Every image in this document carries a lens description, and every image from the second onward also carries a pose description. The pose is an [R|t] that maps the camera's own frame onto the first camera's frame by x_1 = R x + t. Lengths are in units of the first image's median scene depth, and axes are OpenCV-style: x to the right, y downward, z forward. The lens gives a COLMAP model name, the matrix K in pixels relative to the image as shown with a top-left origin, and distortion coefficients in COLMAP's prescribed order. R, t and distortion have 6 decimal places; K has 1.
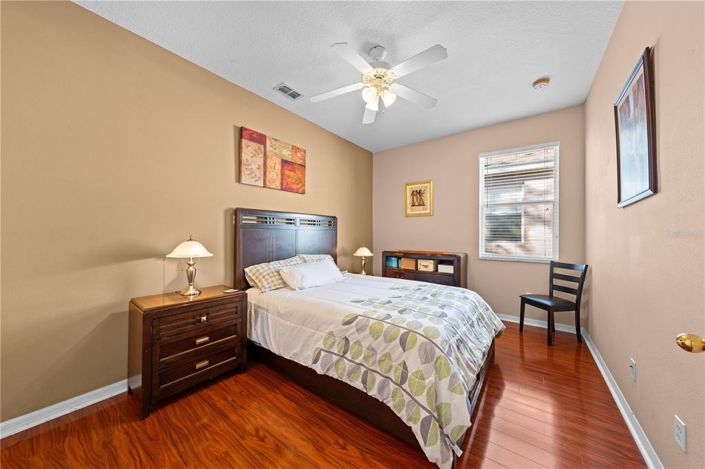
lens RADIAL K [[241.1, 0, 356.3], [0, 241.1, 231.3], [0, 0, 1]] dist [-0.000605, -0.000043]
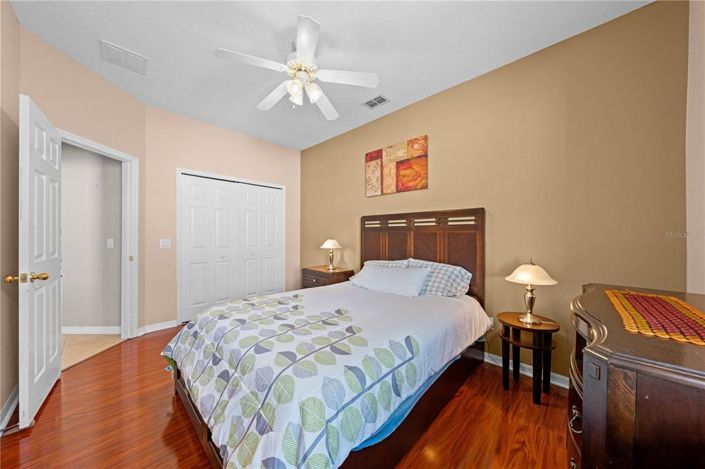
lens RADIAL K [[236.8, 0, 352.5], [0, 236.8, 234.5], [0, 0, 1]] dist [0.000276, -0.000001]
pose [[-0.118549, -0.003595, -0.992942, 0.737183], [0.010392, 0.999934, -0.004861, 0.009677], [0.992894, -0.010895, -0.118504, 0.976707]]
